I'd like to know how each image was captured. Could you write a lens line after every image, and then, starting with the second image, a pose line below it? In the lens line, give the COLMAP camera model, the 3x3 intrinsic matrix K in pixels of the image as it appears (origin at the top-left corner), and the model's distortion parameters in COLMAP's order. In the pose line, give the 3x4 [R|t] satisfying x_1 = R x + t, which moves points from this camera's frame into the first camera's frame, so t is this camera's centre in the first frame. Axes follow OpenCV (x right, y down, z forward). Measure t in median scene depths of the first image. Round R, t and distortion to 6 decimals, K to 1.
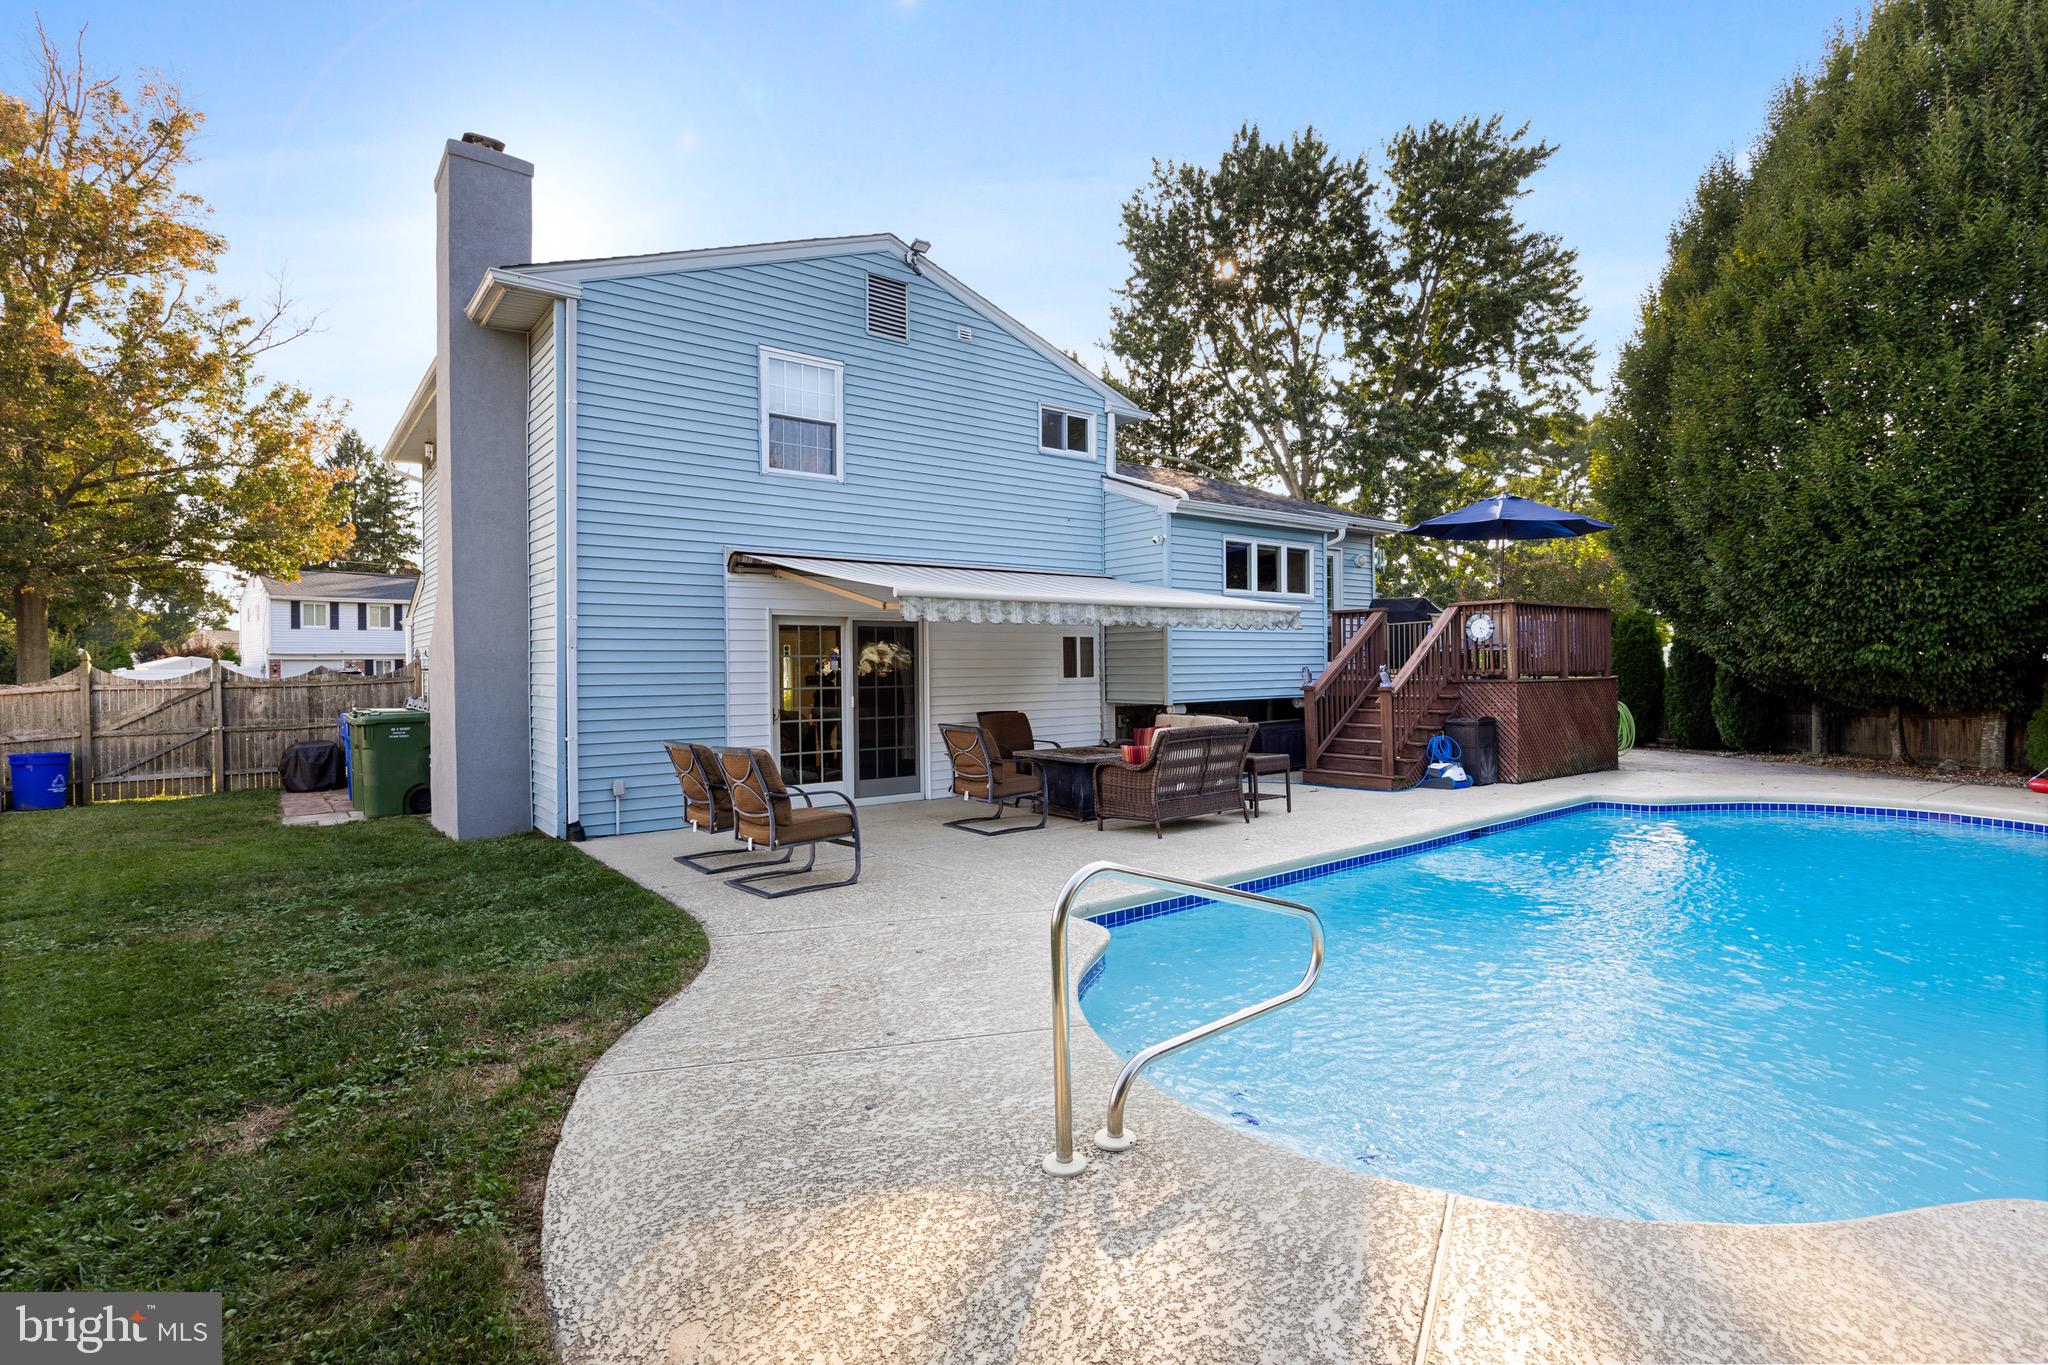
lens RADIAL K [[1002.5, 0, 1008.6], [0, 1002.5, 686.8], [0, 0, 1]] dist [-0.008928, -0.001467]
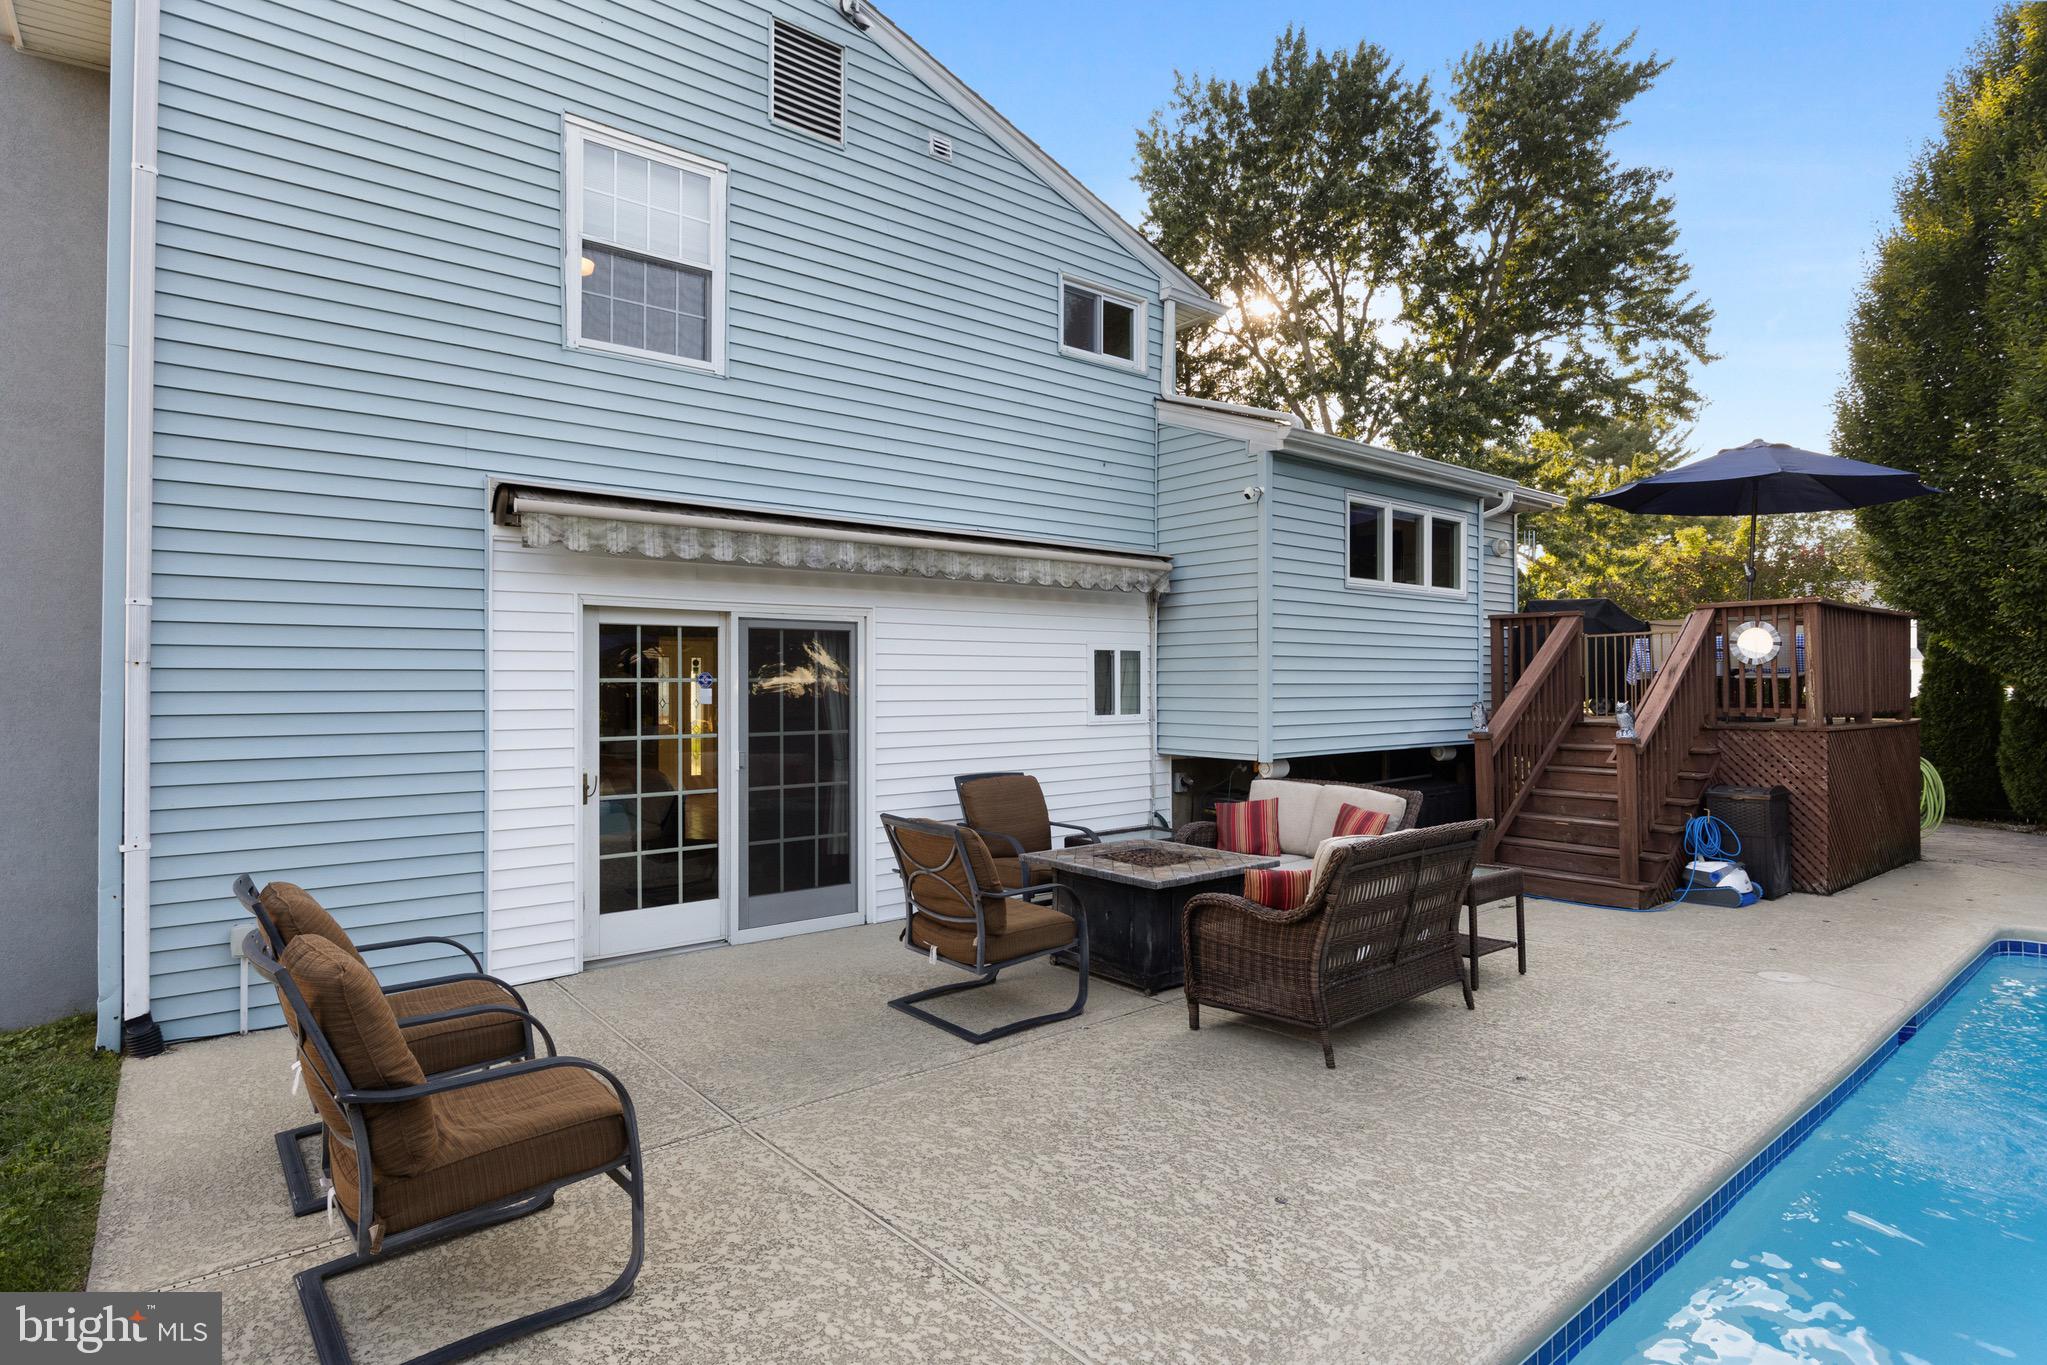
lens RADIAL K [[1064.8, 0, 1023.9], [0, 1064.8, 694.8], [0, 0, 1]] dist [-0.022737, 0.001054]
pose [[0.999423, 0.008781, 0.032816, -0.010633], [-0.008499, 0.999926, -0.008727, -0.015460], [-0.032890, 0.008443, 0.999423, 0.328295]]
